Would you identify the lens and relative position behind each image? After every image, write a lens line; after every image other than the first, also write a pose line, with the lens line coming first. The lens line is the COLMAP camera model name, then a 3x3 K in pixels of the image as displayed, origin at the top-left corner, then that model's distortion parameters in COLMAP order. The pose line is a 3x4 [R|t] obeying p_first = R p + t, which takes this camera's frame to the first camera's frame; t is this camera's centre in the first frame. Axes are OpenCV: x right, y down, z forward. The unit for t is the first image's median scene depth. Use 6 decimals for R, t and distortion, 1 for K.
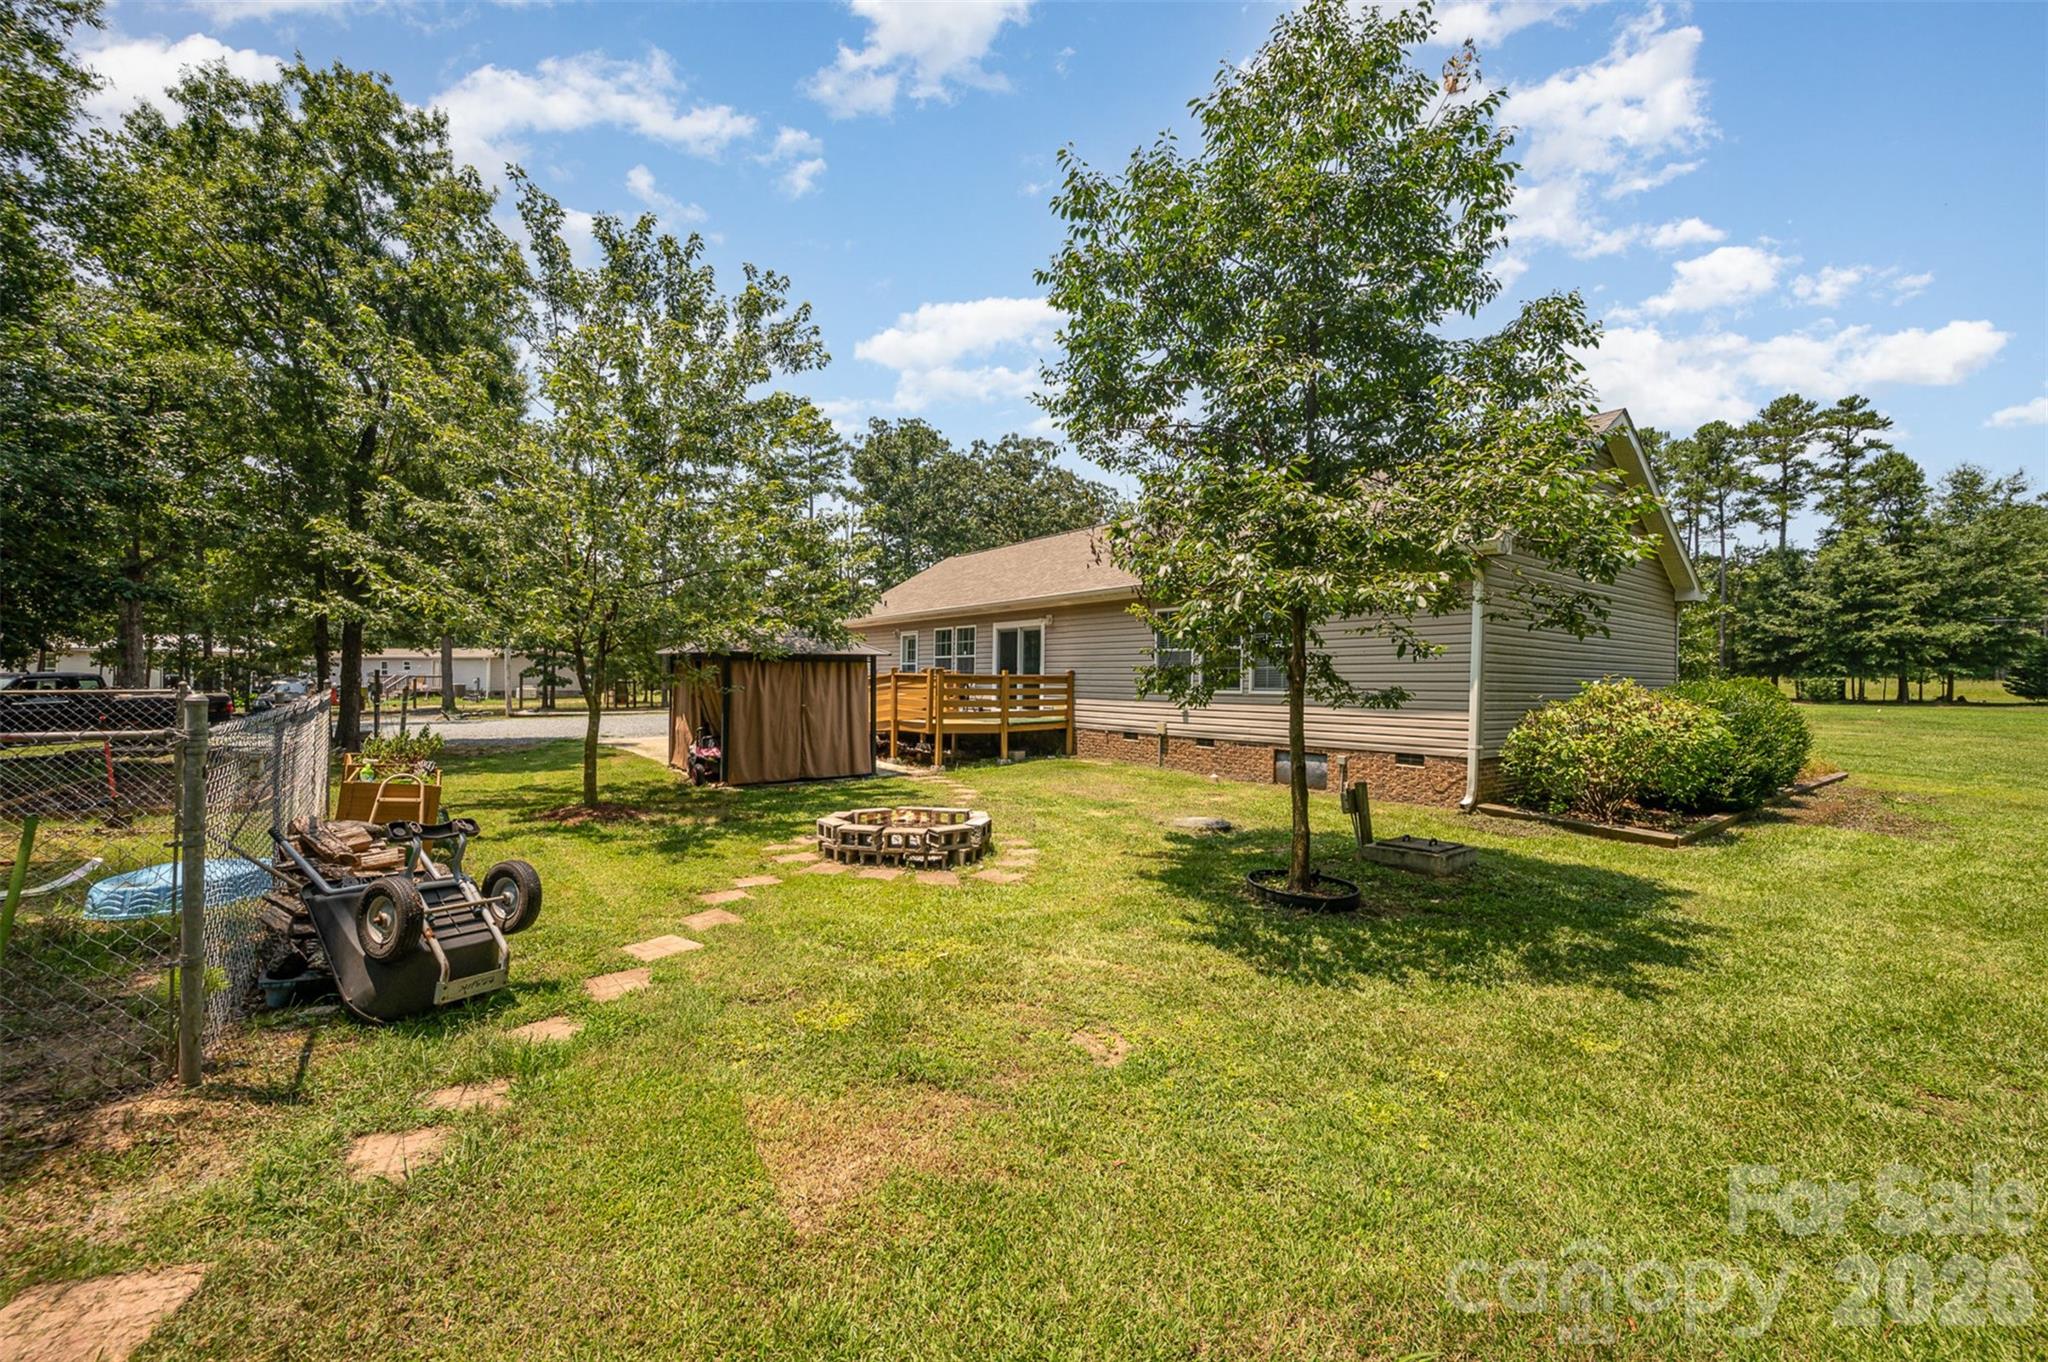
lens RADIAL K [[792.6, 0, 1022.9], [0, 792.6, 680.8], [0, 0, 1]] dist [-0.000449, -0.000014]
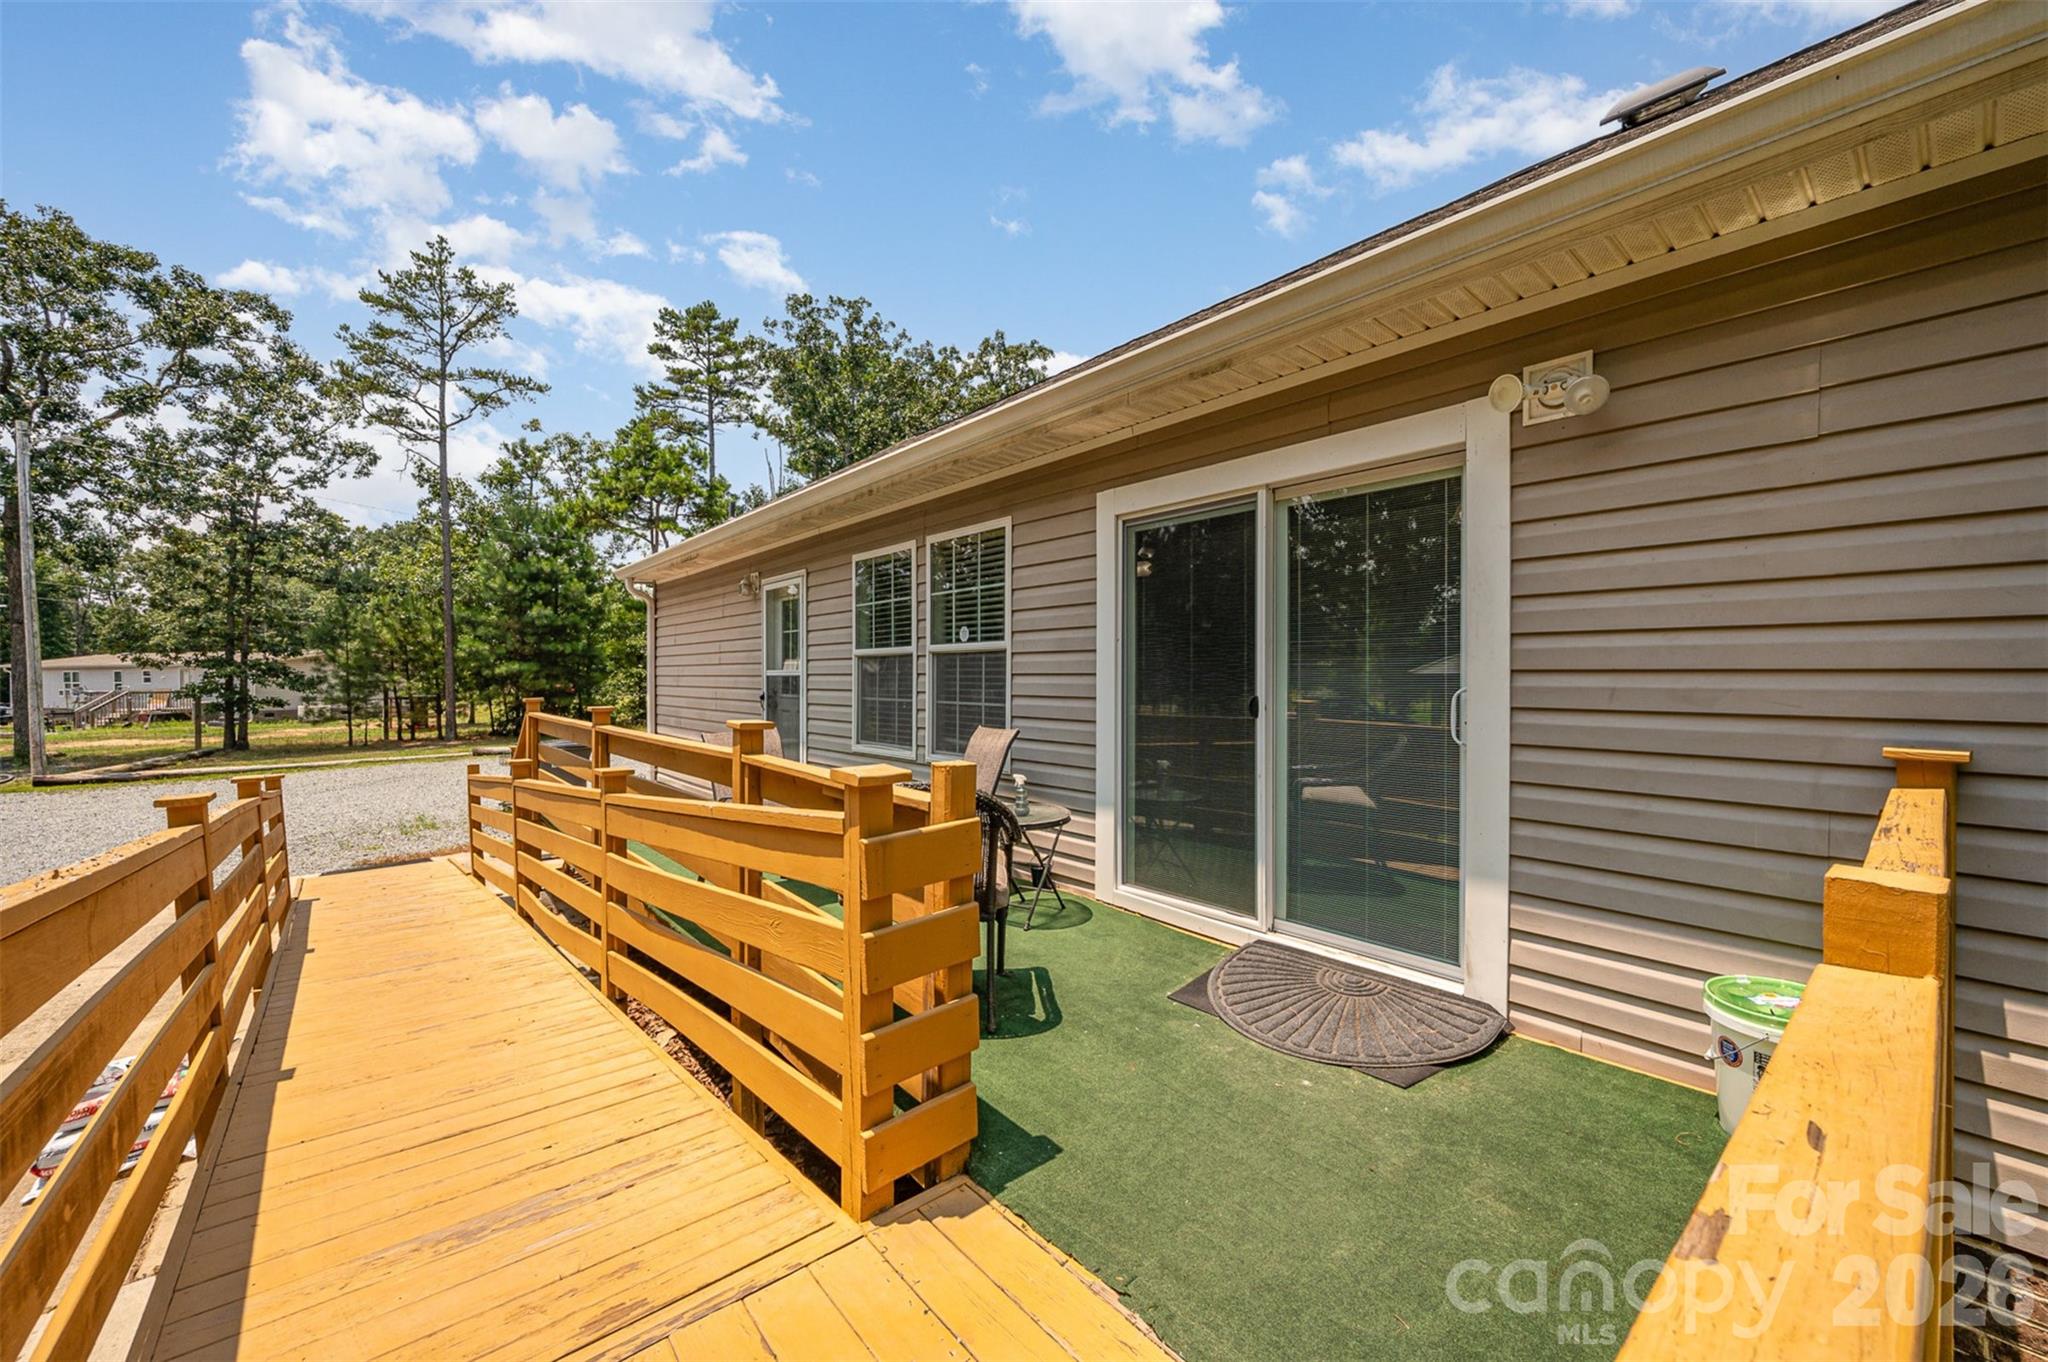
lens RADIAL K [[792.6, 0, 1027.3], [0, 792.6, 680.7], [0, 0, 1]] dist [-0.000449, -0.000014]
pose [[0.998683, -0.022421, 0.046150, -0.062374], [0.021923, 0.999696, 0.011264, -0.021645], [-0.046389, -0.010238, 0.998871, 0.713746]]
